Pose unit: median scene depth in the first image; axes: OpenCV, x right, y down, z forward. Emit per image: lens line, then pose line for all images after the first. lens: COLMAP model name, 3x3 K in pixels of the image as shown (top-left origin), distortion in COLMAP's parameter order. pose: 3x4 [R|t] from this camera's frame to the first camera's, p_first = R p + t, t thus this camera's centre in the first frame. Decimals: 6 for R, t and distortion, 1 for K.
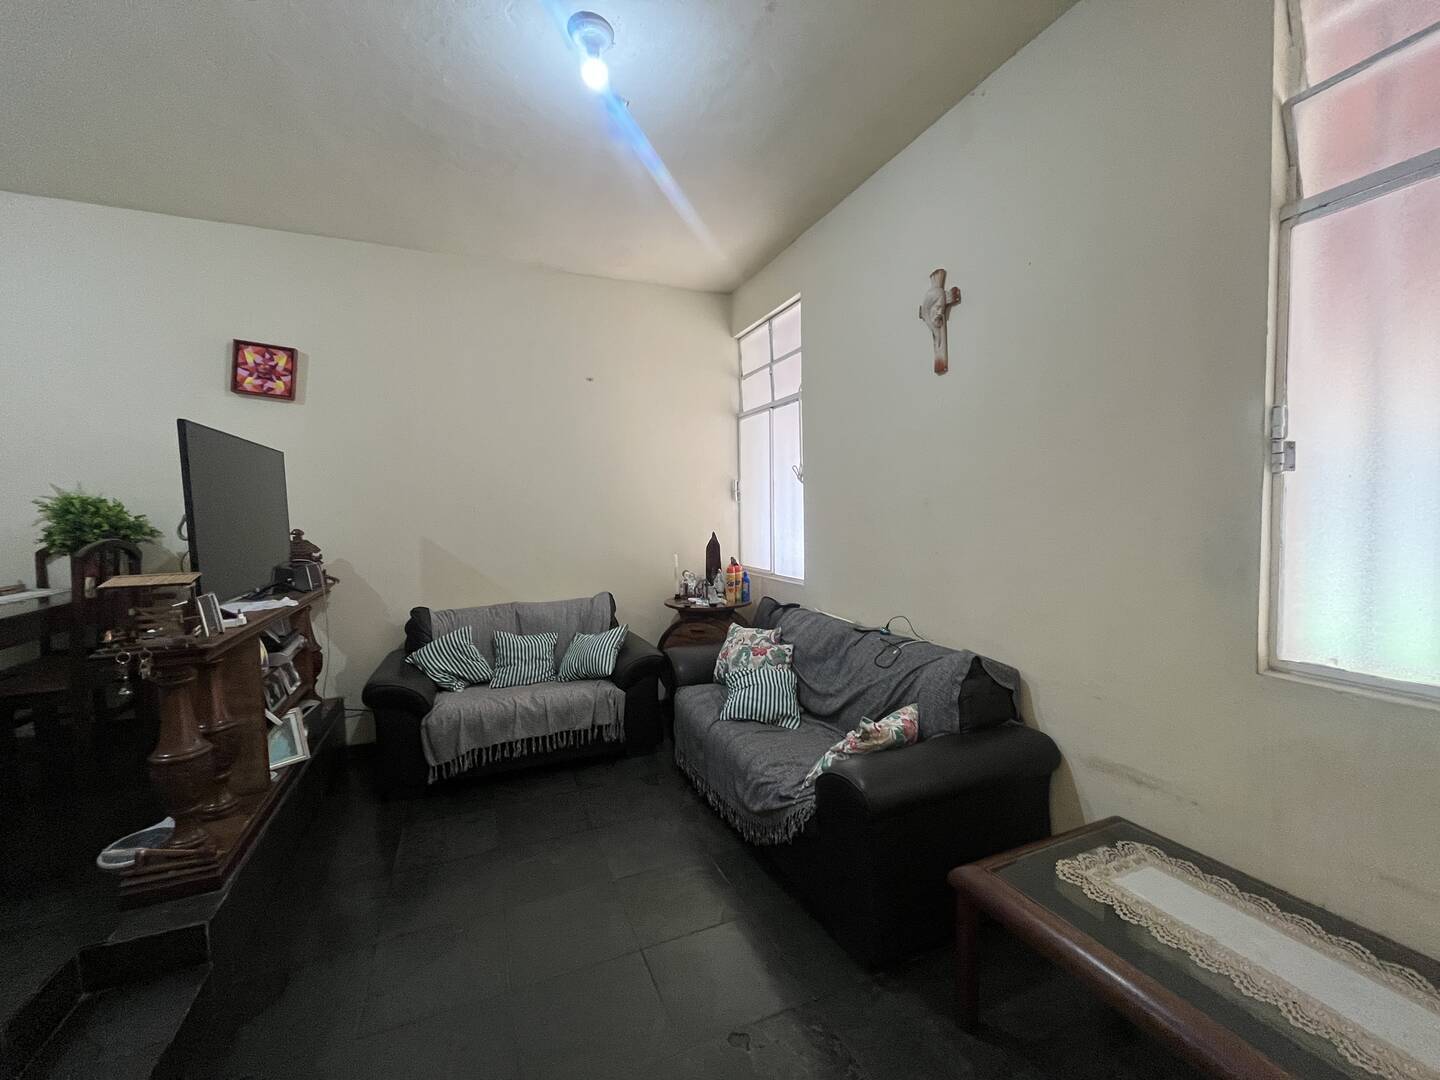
lens RADIAL K [[584.8, 0, 717.4], [0, 584.8, 541.5], [0, 0, 1]] dist [-0.002772, 0.000464]
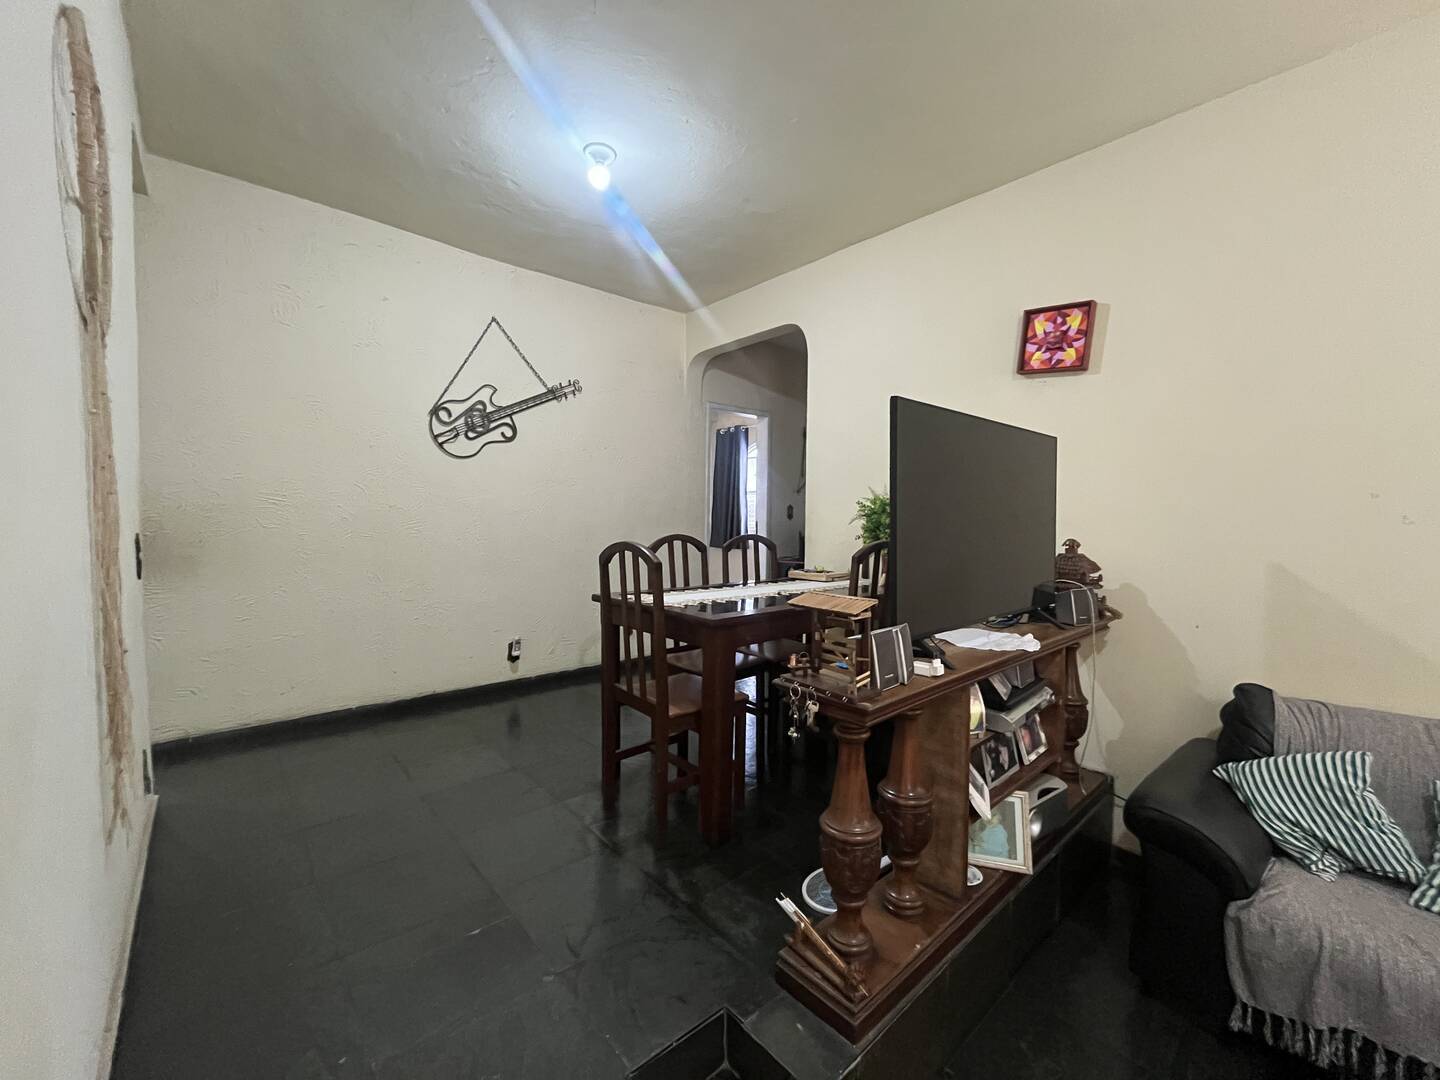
lens RADIAL K [[584.8, 0, 718.2], [0, 584.8, 540.6], [0, 0, 1]] dist [-0.002772, 0.000464]
pose [[0.317998, 0.062734, -0.946014, -0.156869], [-0.065882, 0.996859, 0.043960, -0.023663], [0.945800, 0.048346, 0.321132, 0.342271]]
